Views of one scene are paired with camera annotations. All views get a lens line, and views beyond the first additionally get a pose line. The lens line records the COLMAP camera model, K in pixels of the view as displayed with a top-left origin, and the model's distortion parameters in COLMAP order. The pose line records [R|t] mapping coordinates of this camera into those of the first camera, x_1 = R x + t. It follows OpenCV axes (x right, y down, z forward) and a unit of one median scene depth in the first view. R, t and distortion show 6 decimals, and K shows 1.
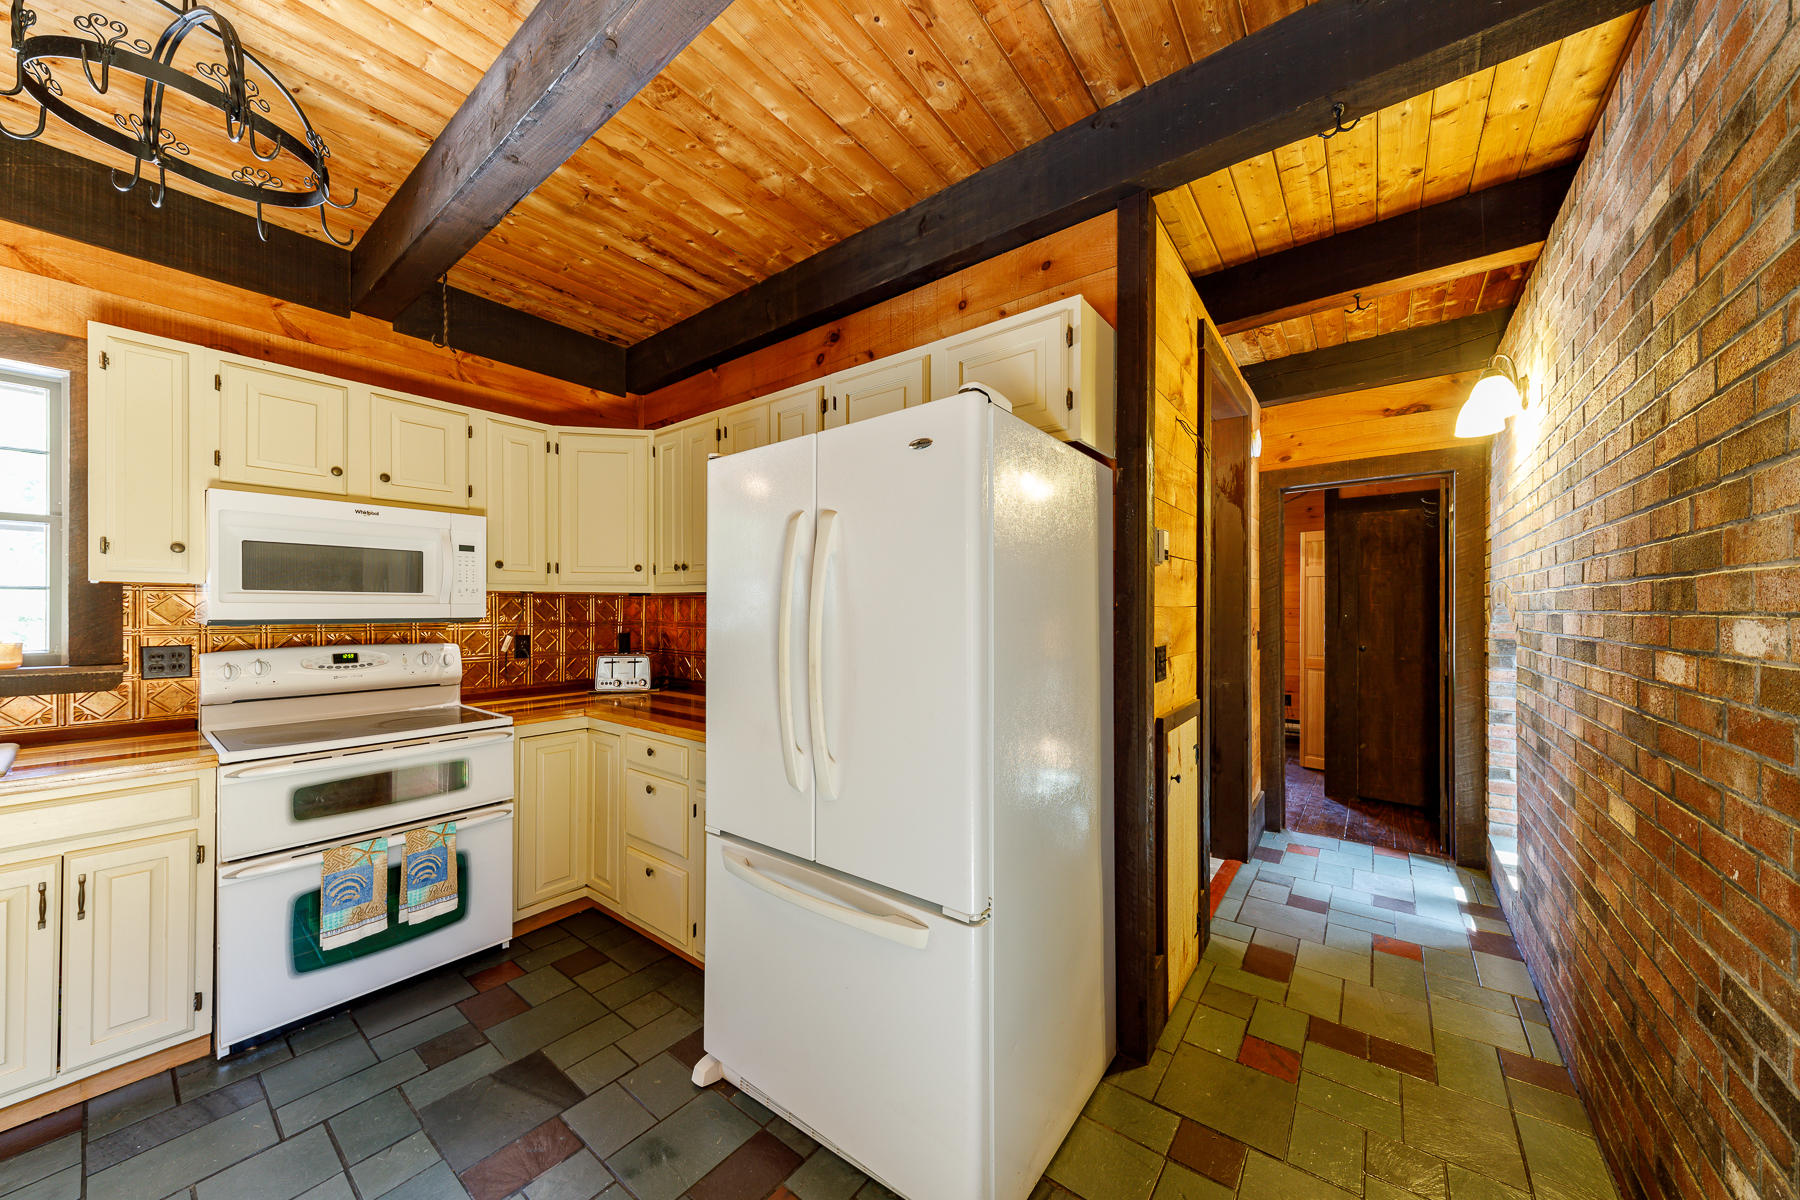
lens RADIAL K [[627.1, 0, 899.0], [0, 627.1, 611.9], [0, 0, 1]] dist [0.007664, -0.000079]
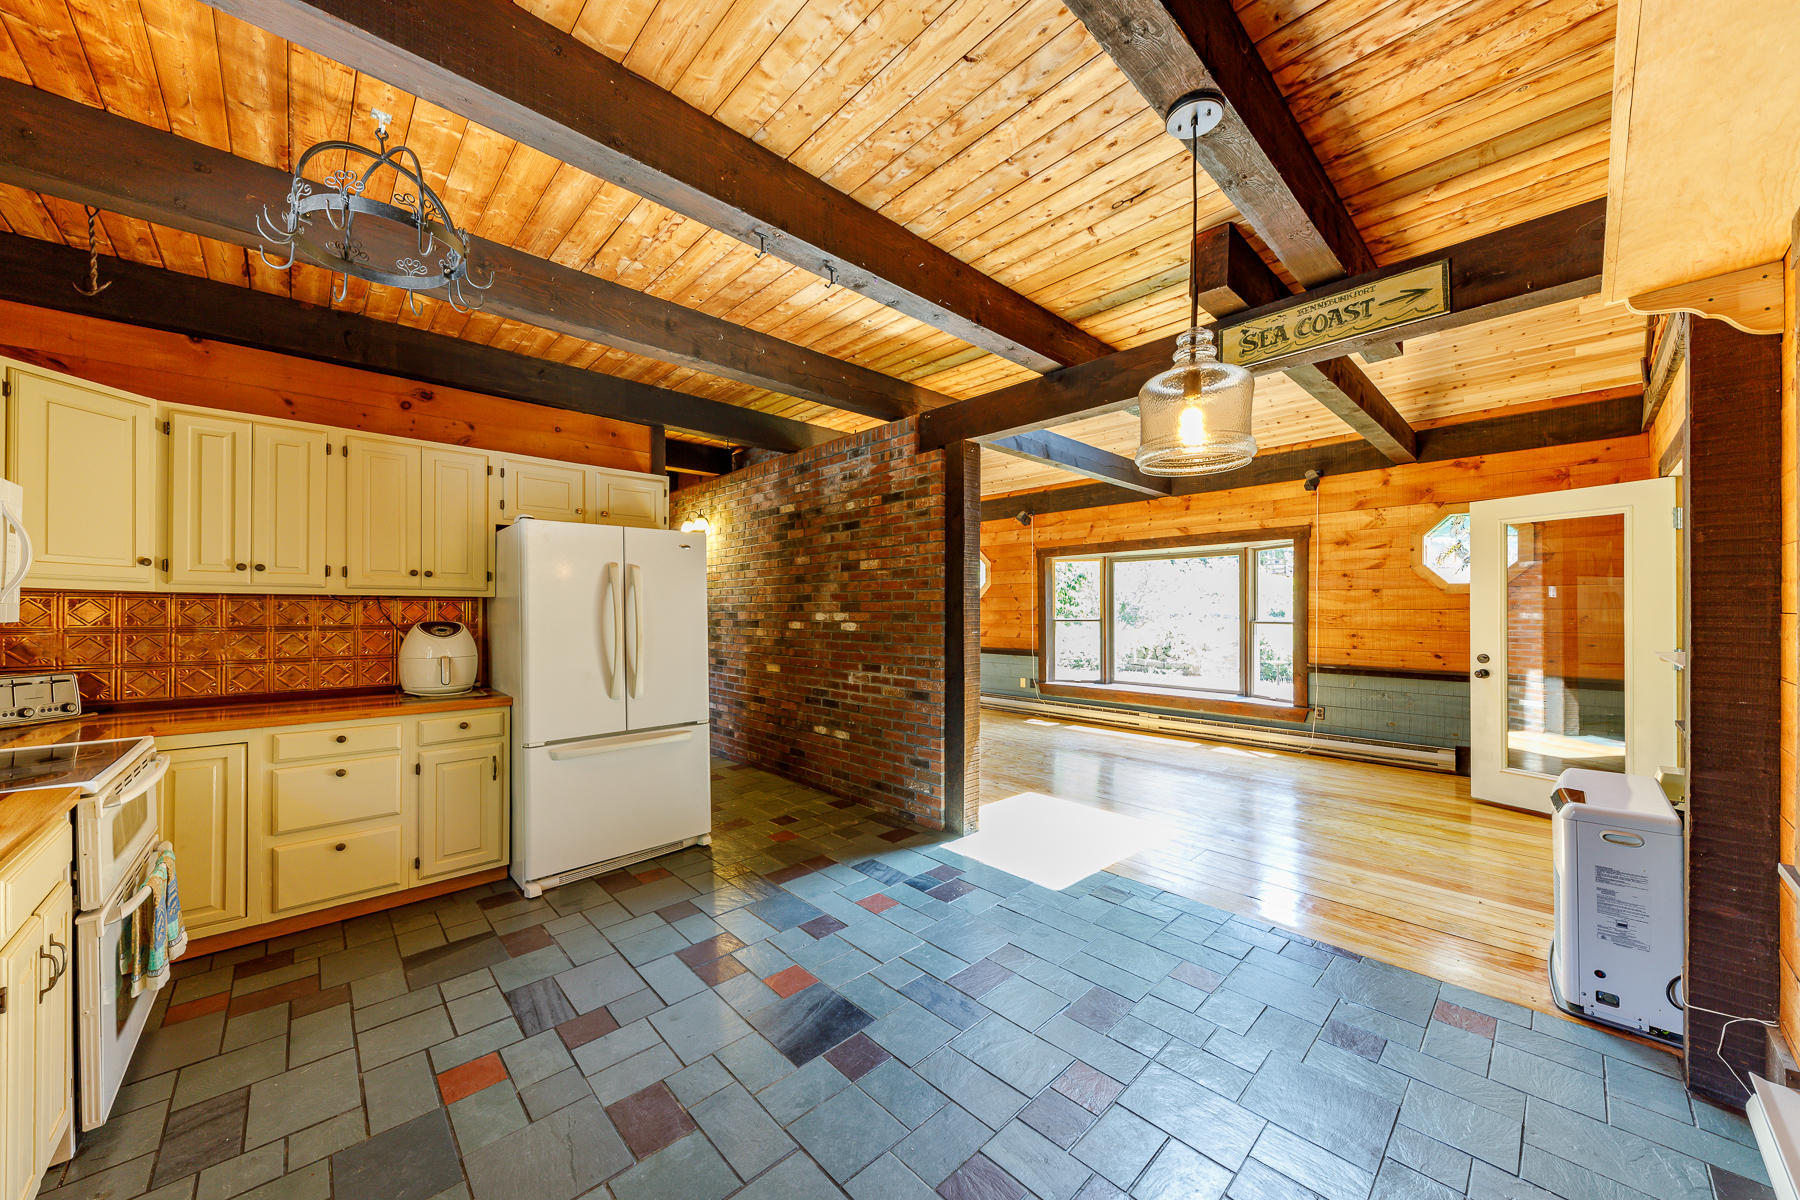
lens RADIAL K [[634.8, 0, 898.4], [0, 634.8, 608.9], [0, 0, 1]] dist [-0.000470, -0.000066]
pose [[0.158629, 0.001212, 0.987338, -1.635129], [0.003070, 0.999994, -0.001721, -0.003873], [-0.987334, 0.003304, 0.158624, -0.189377]]
